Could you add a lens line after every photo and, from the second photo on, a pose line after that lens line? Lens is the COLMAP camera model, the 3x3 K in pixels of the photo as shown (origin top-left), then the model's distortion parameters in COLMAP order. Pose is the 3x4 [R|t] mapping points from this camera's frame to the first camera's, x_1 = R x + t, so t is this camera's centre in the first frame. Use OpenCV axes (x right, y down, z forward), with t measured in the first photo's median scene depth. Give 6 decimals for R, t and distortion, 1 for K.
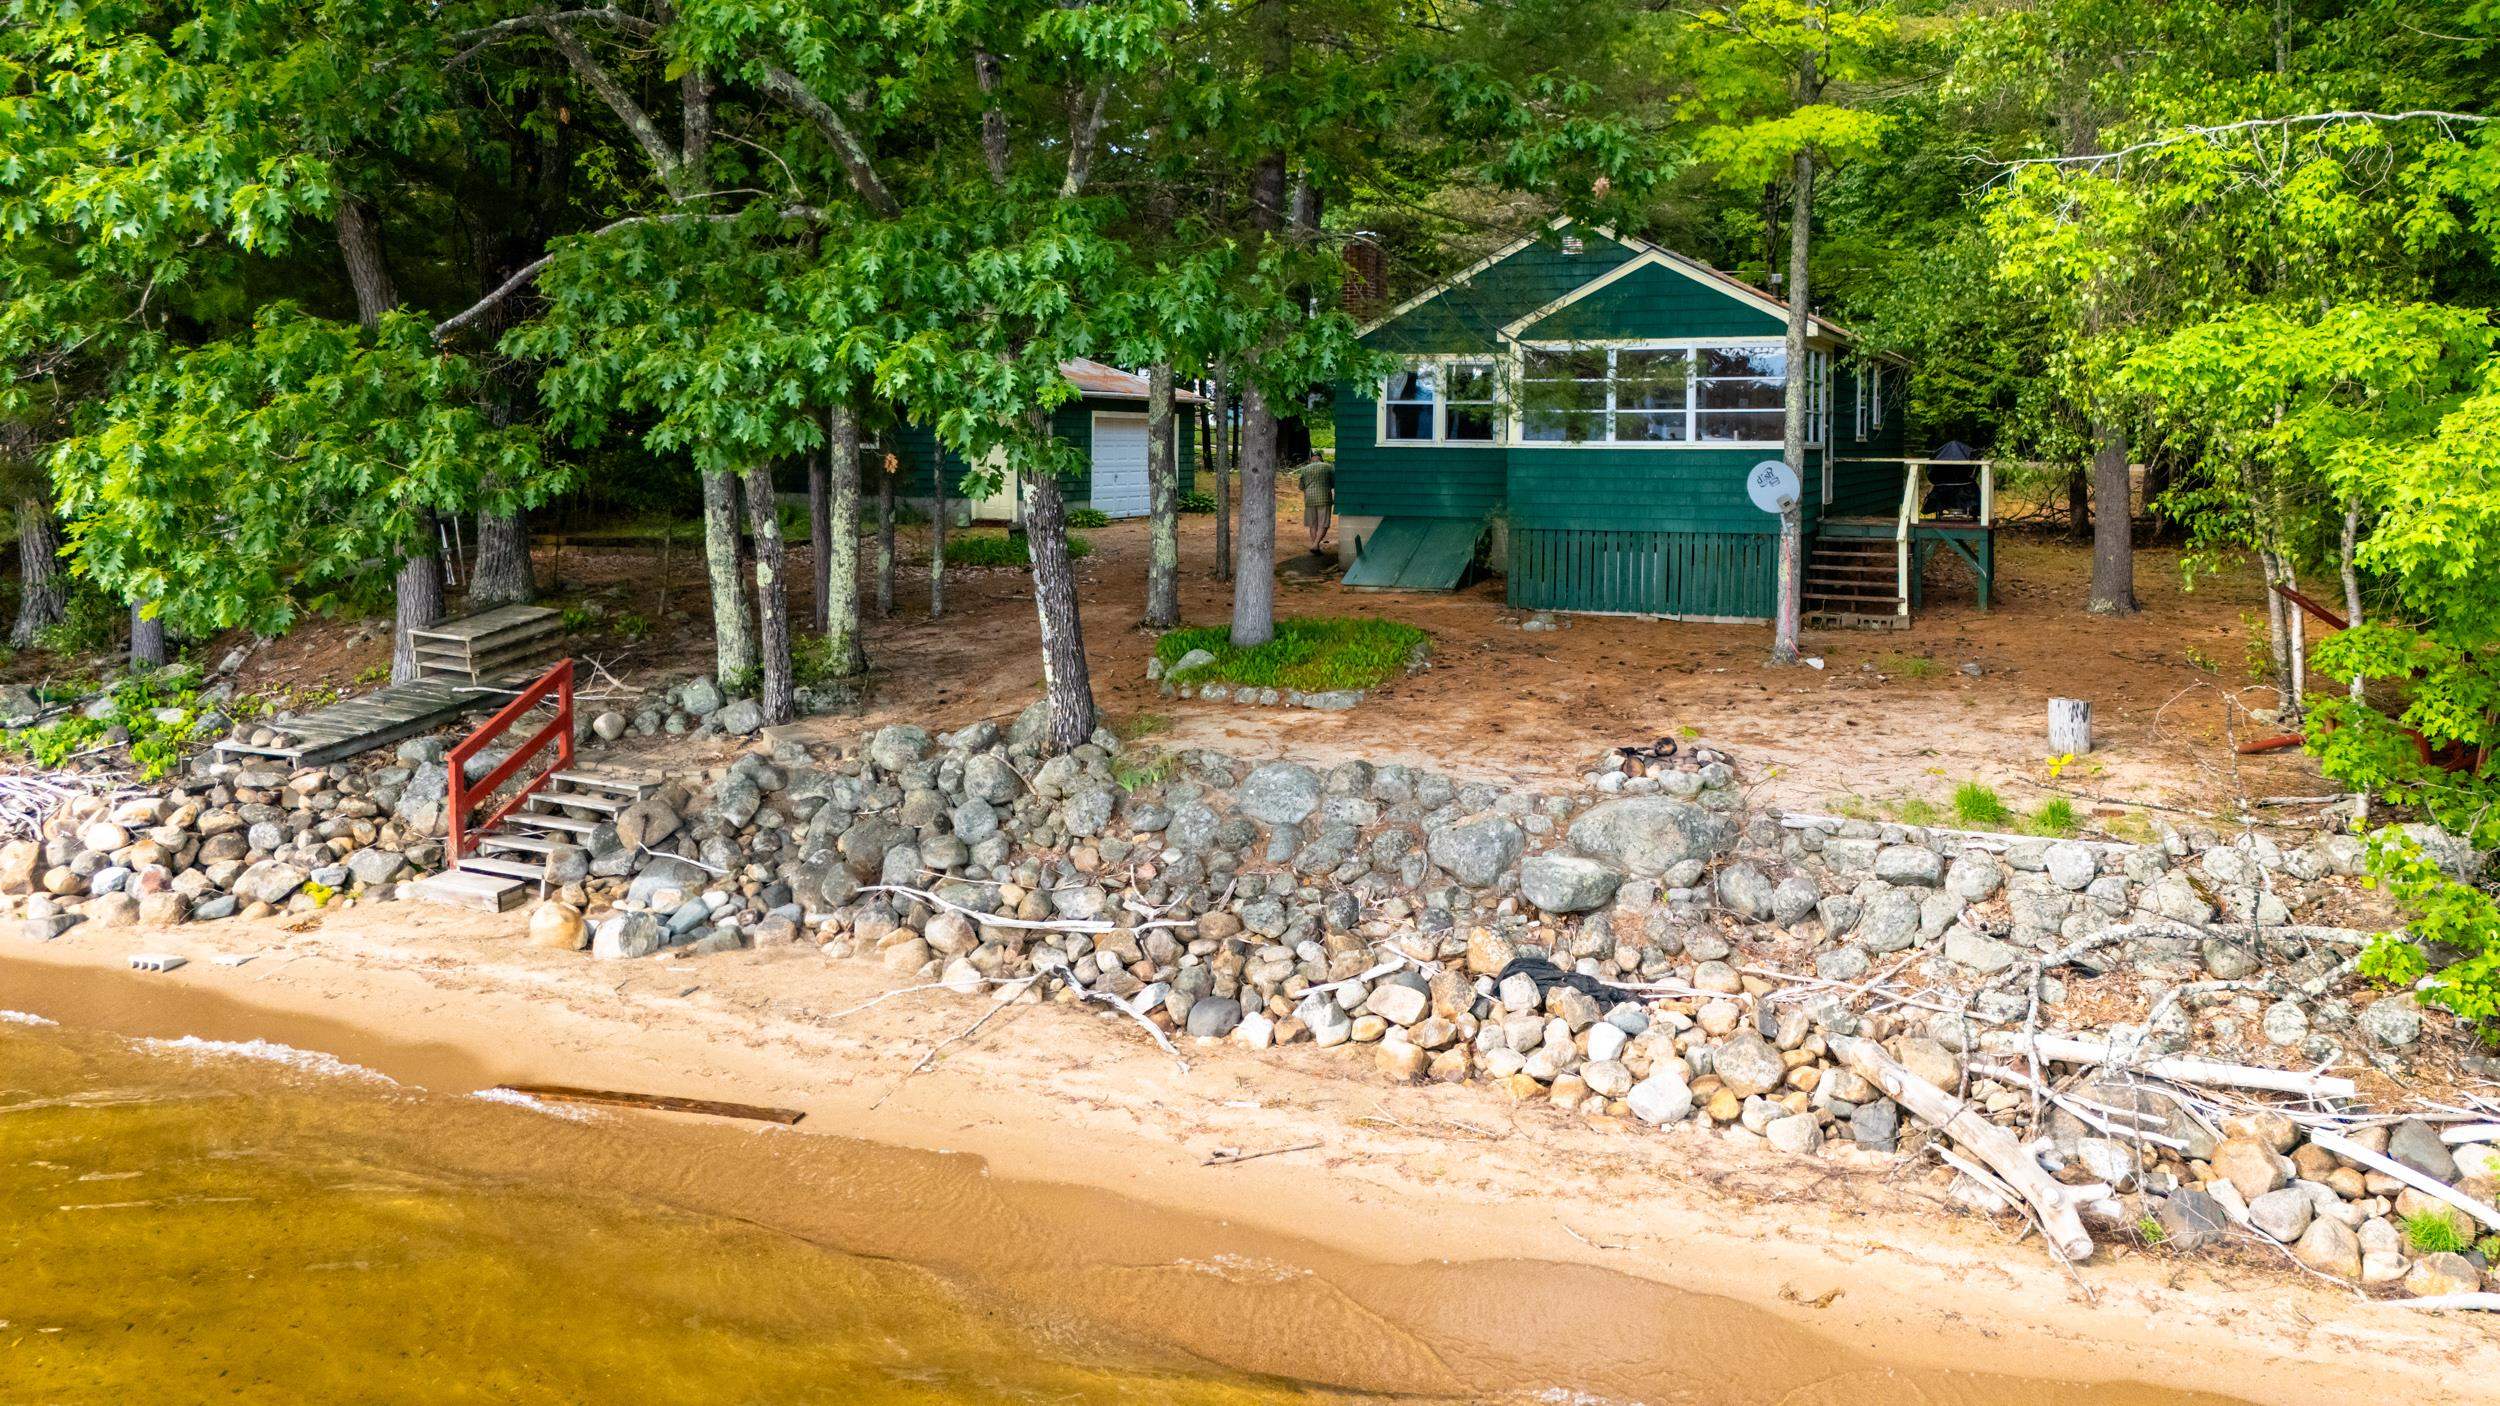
lens RADIAL K [[1986.0, 0, 1300.3], [0, 1986.0, 494.7], [0, 0, 1]] dist [0.075140, -0.086855]
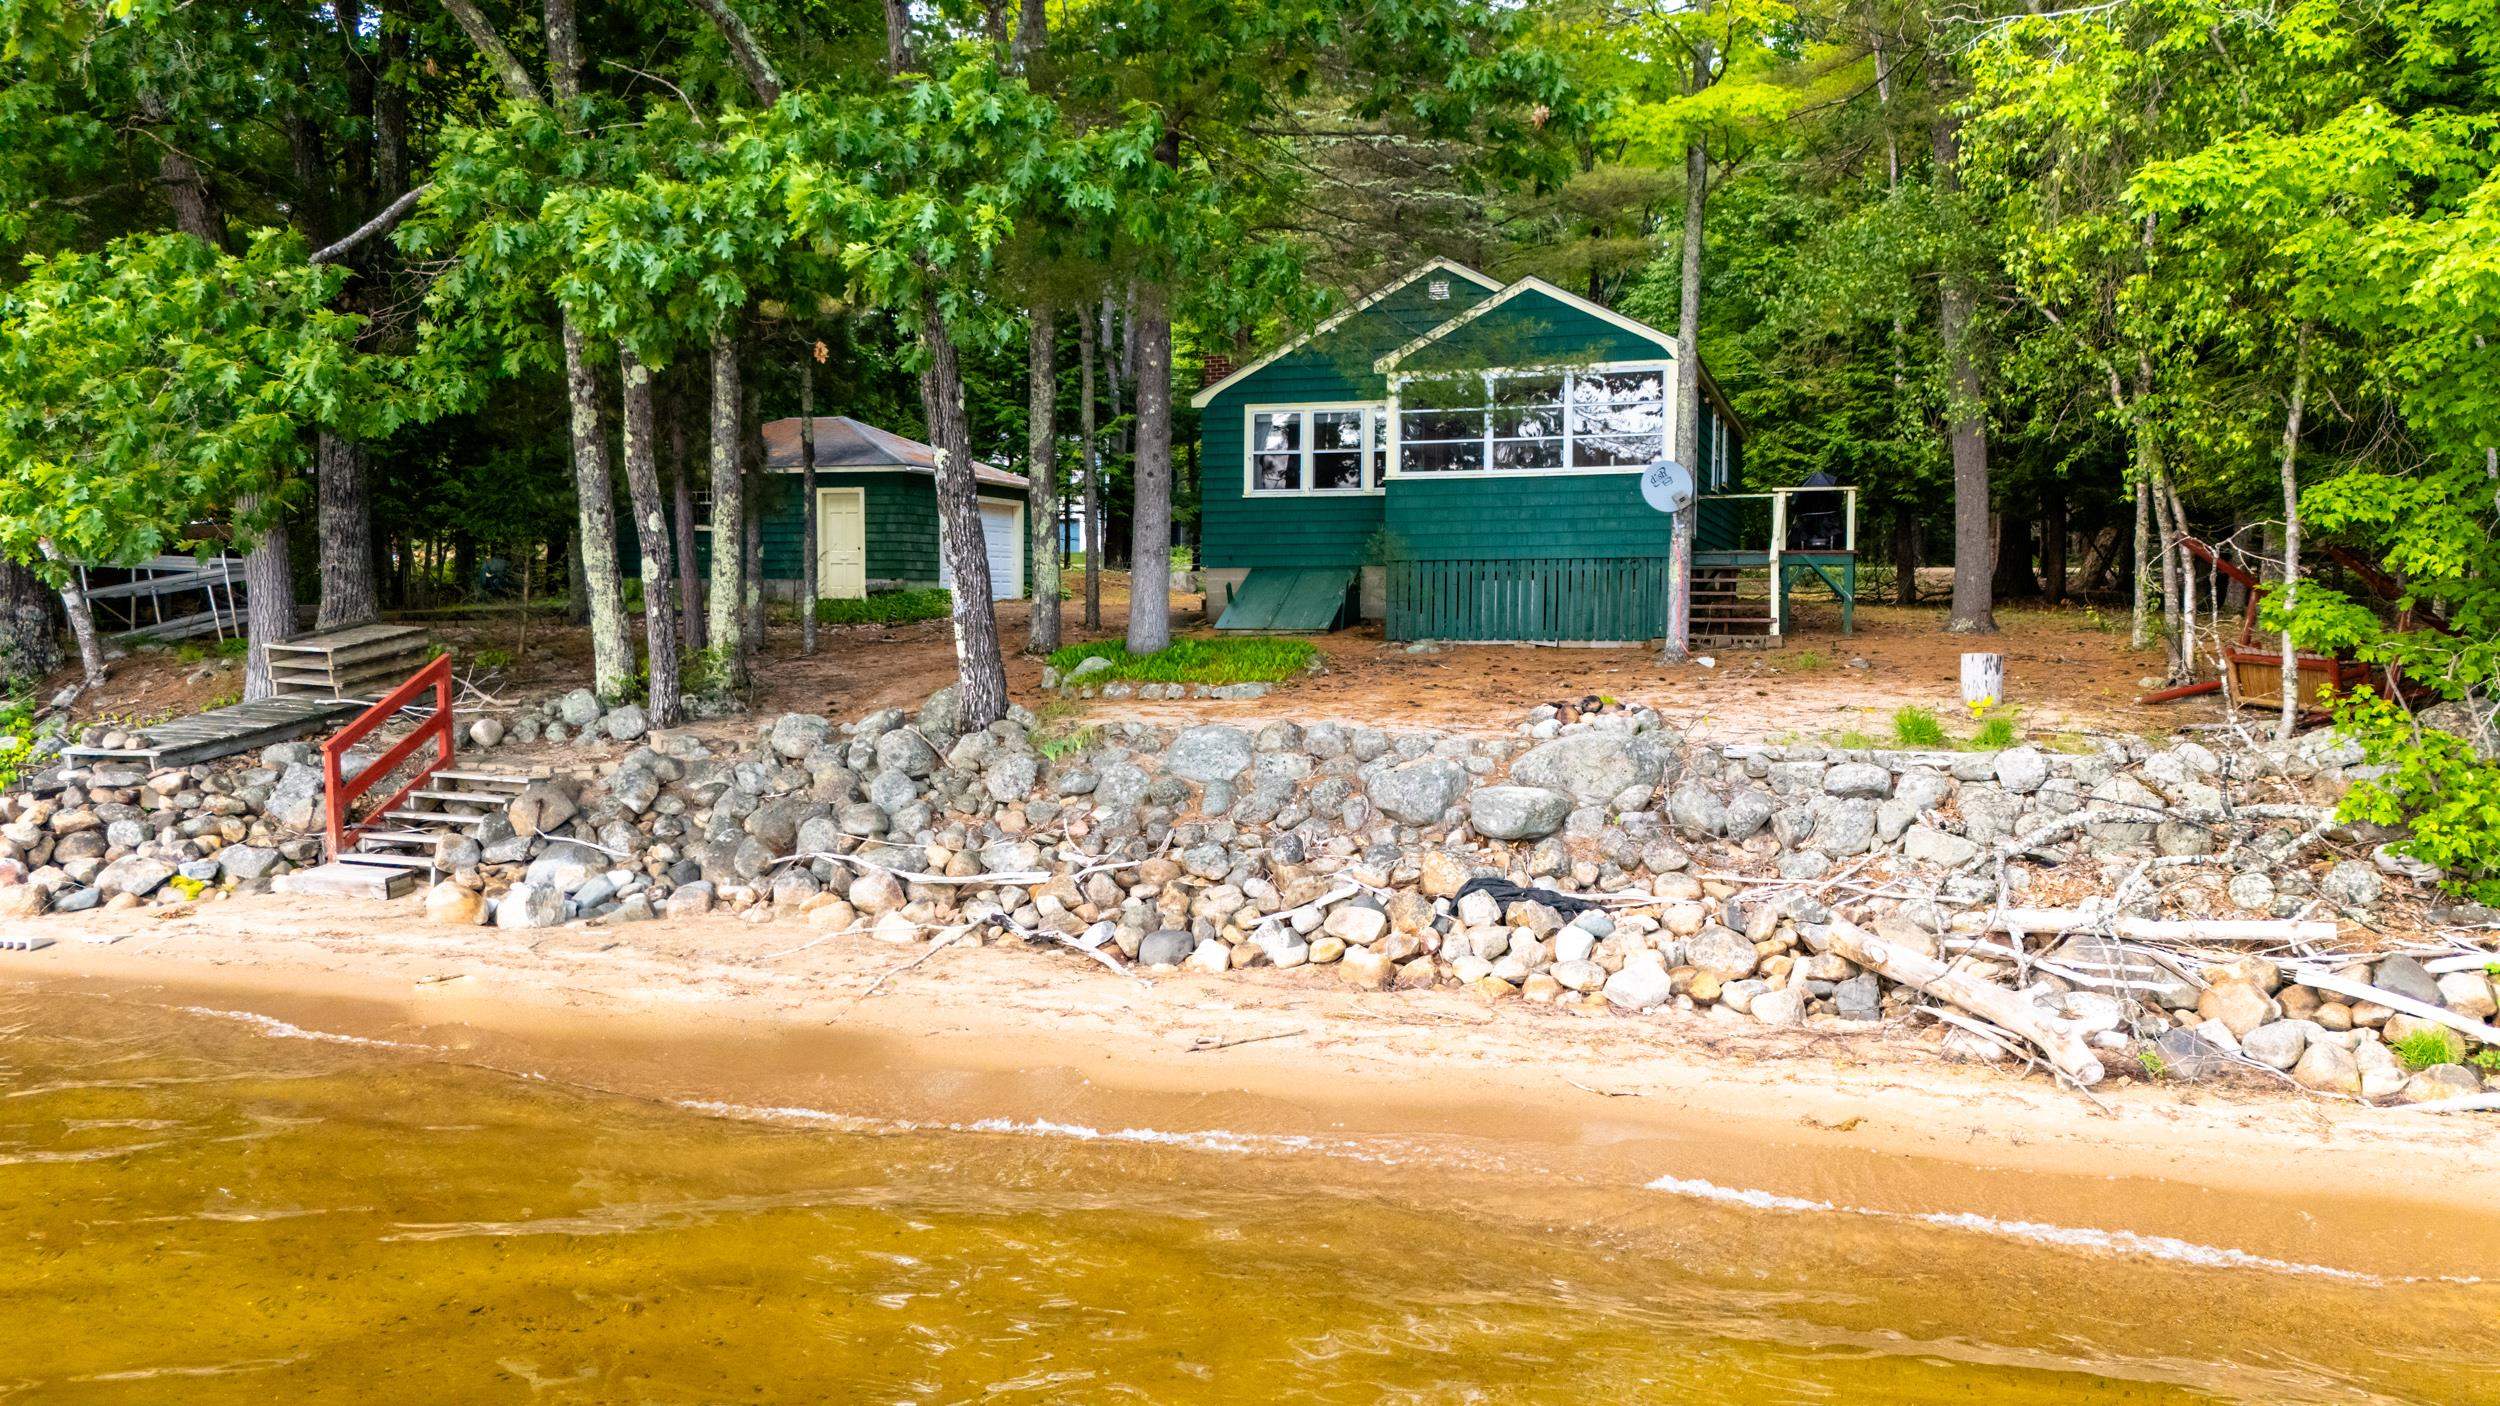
lens RADIAL K [[1942.0, 0, 1239.8], [0, 1942.0, 716.1], [0, 0, 1]] dist [0.077864, -0.095326]
pose [[0.997101, -0.012753, 0.075012, -0.071212], [0.010945, 0.999641, 0.024467, 0.115156], [-0.075297, -0.023575, 0.996882, 0.044482]]
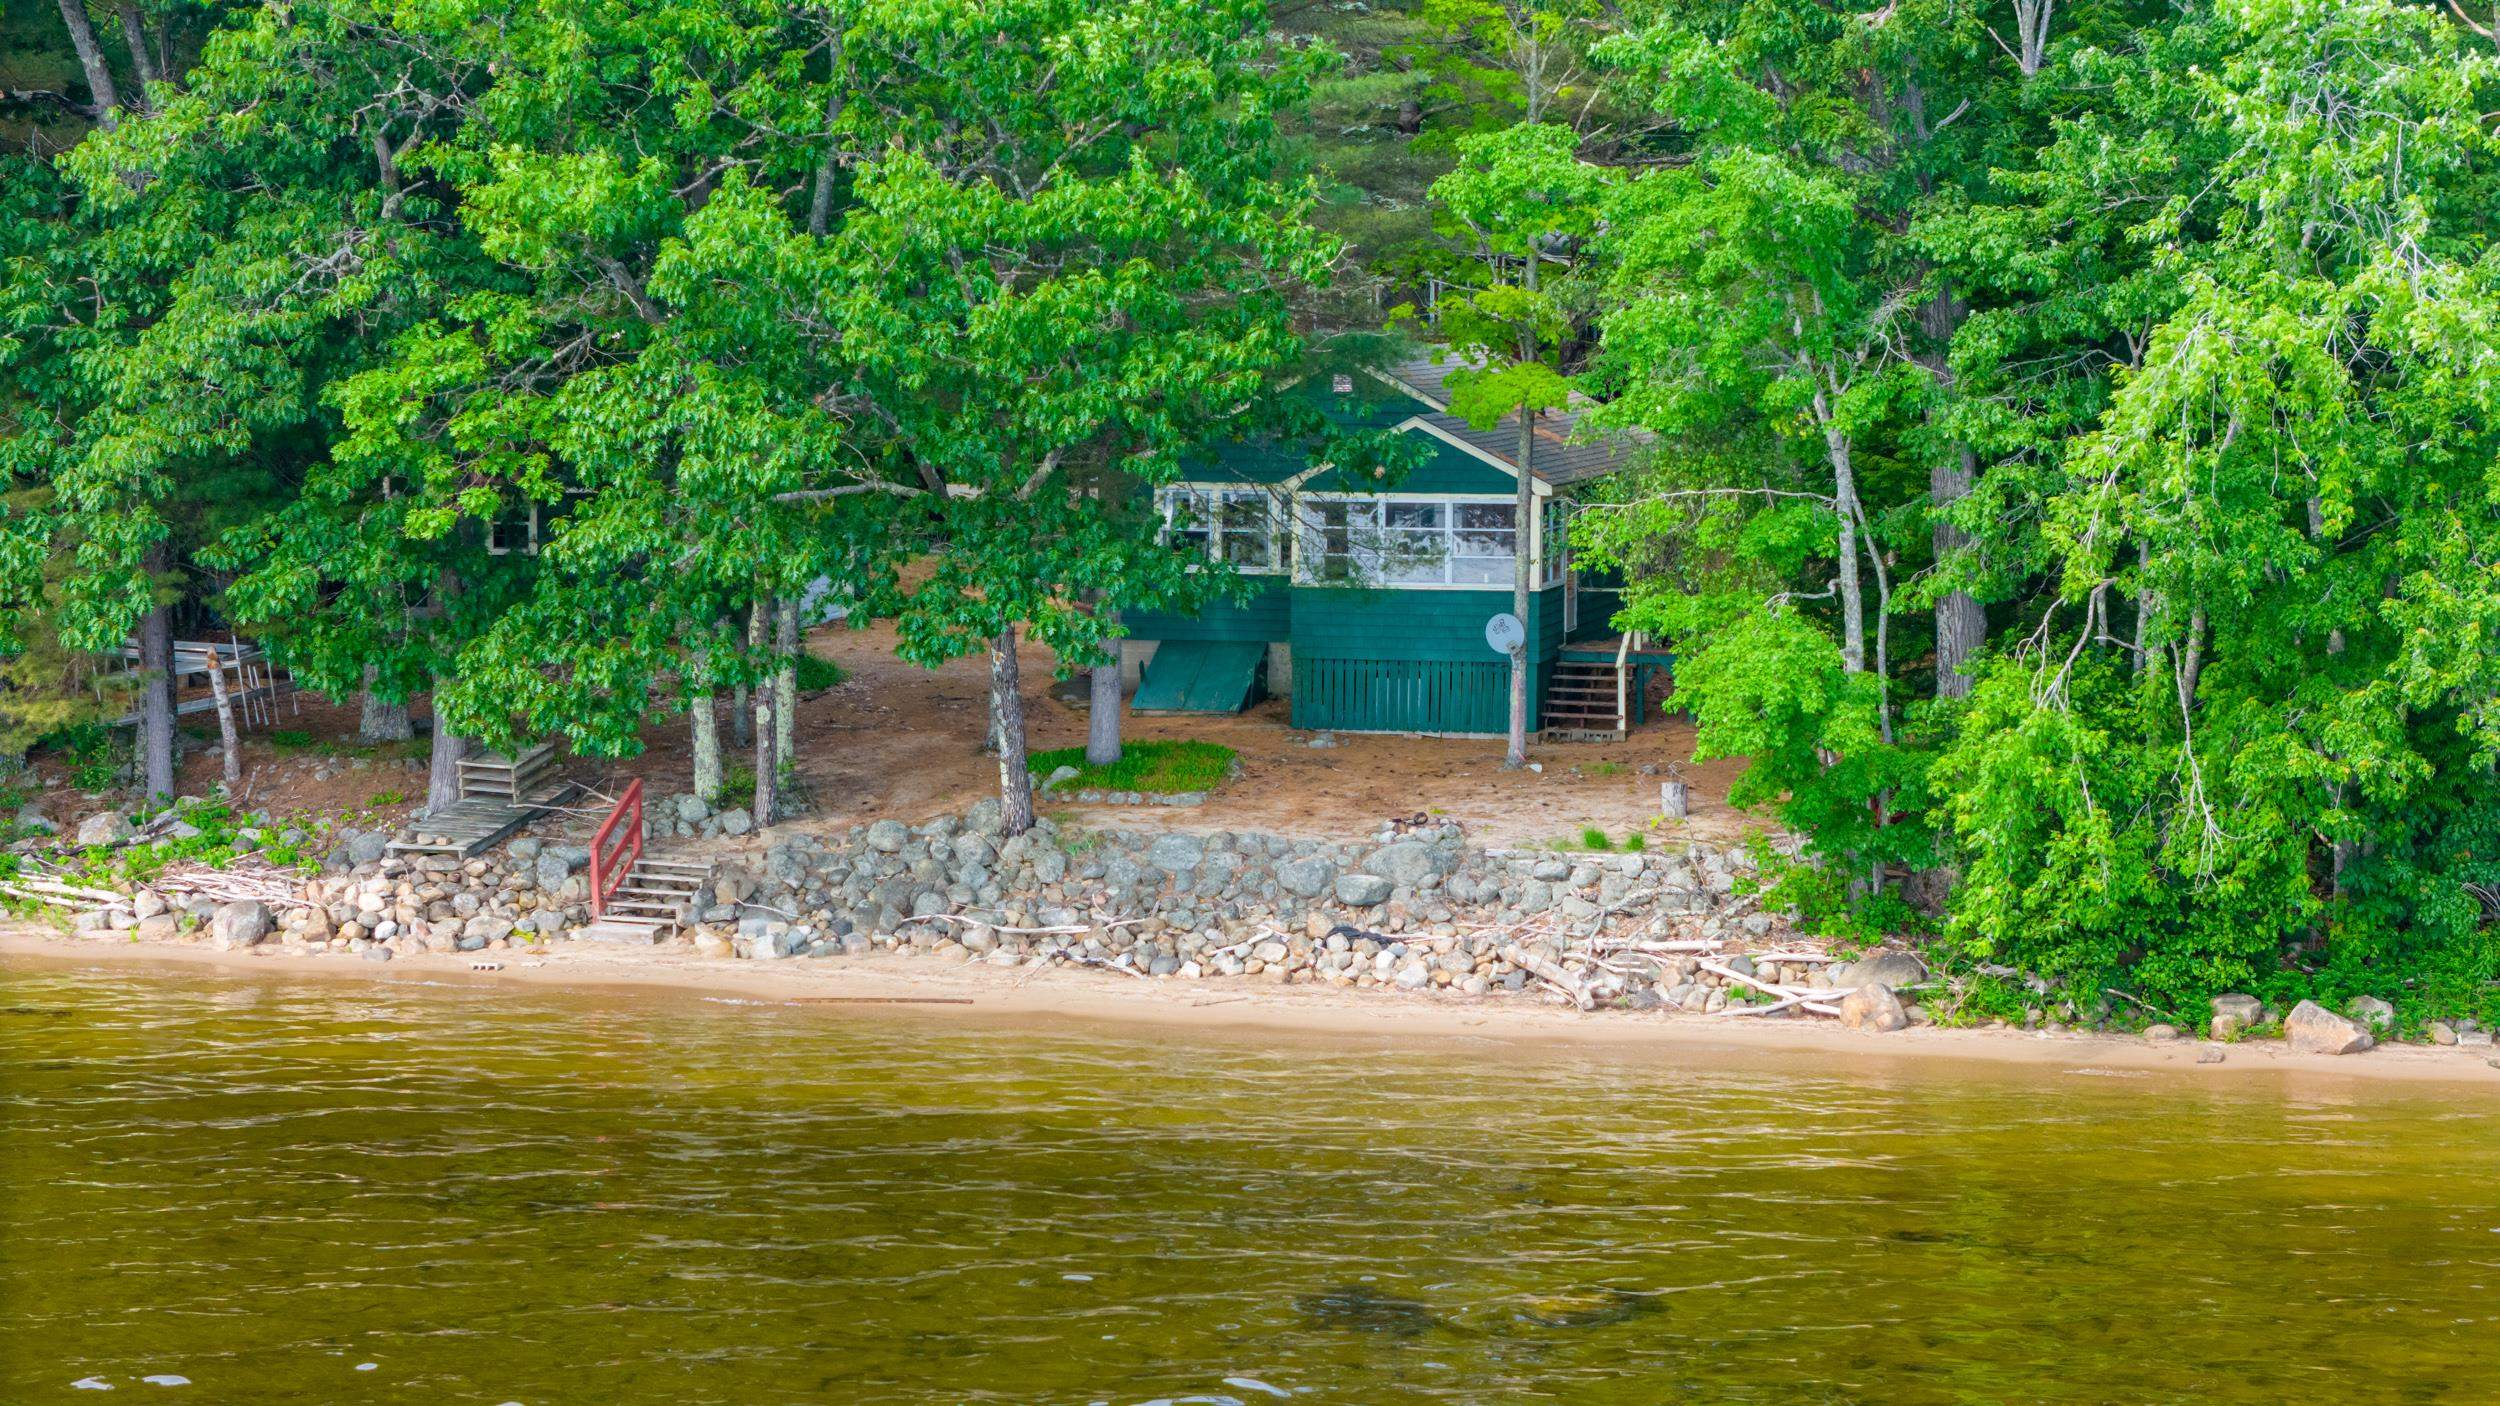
lens RADIAL K [[6308.1, 0, 1246.6], [0, 6308.1, 754.3], [0, 0, 1]] dist [-0.991450, 12.786089]
pose [[0.990367, -0.018209, 0.137267, -0.671809], [0.009518, 0.997923, 0.063710, -0.255276], [-0.138142, -0.061790, 0.988483, -4.125183]]
